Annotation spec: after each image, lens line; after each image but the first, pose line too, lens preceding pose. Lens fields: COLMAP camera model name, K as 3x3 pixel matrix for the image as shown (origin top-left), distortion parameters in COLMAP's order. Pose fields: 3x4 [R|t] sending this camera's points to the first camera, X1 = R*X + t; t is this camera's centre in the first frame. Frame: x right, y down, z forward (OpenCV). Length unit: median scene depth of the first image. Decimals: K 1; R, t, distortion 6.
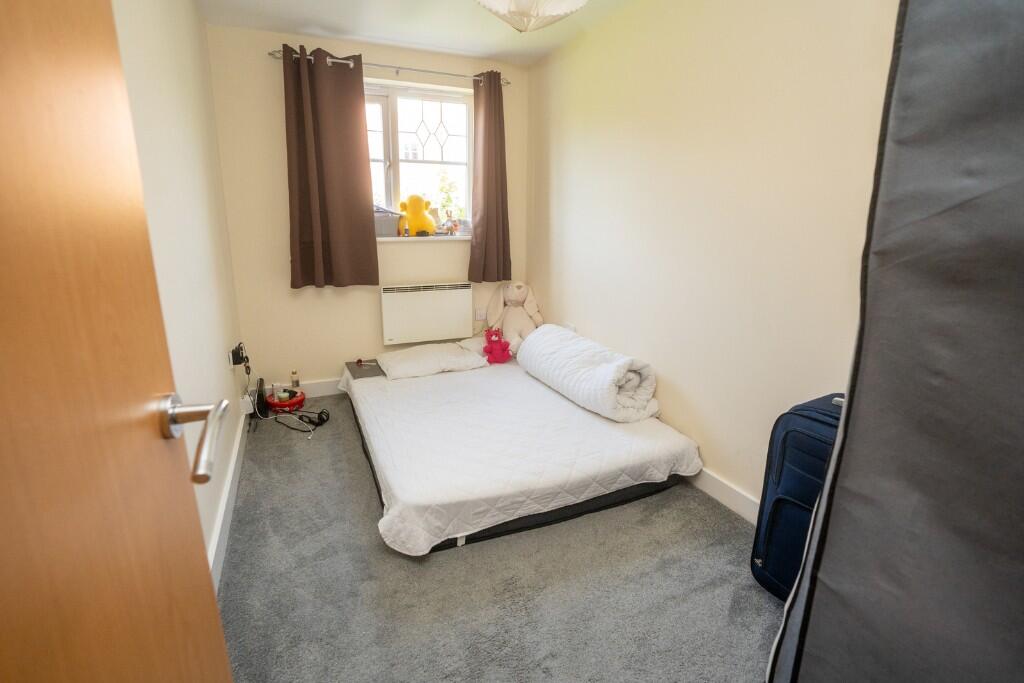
lens RADIAL K [[479.7, 0, 512.0], [0, 479.7, 341.5], [0, 0, 1]] dist [-0.070918, 0.029393]
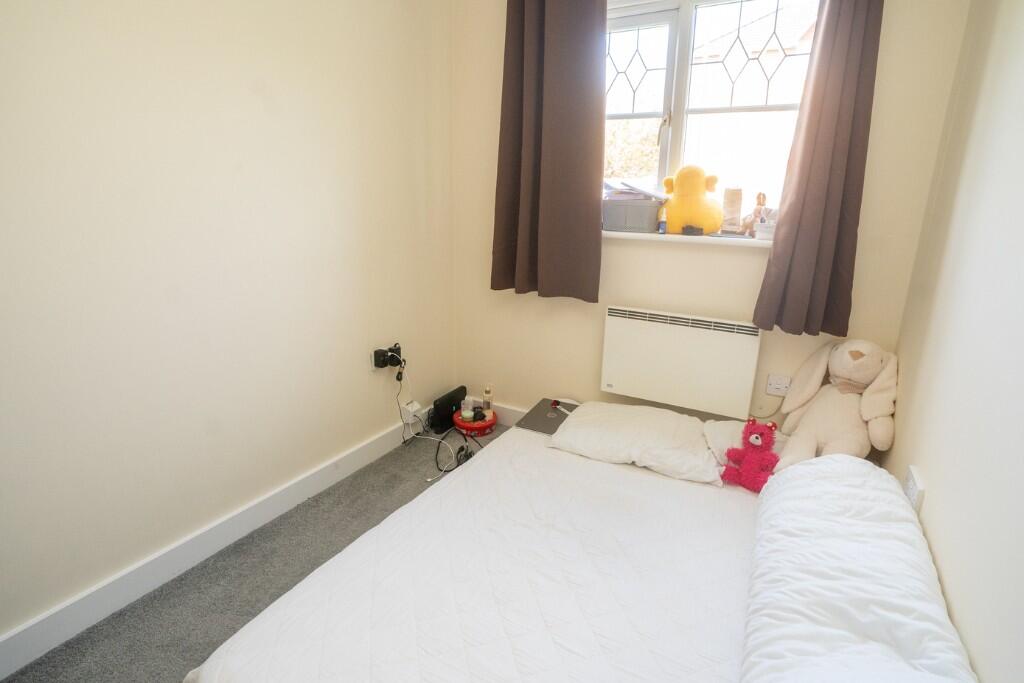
lens RADIAL K [[510.2, 0, 512.0], [0, 510.2, 341.5], [0, 0, 1]] dist [-0.068708, 0.018732]
pose [[0.595628, 0.220959, -0.772272, 0.201424], [-0.213625, 0.970373, 0.112876, -0.114932], [0.774333, 0.097745, 0.625184, 0.444732]]
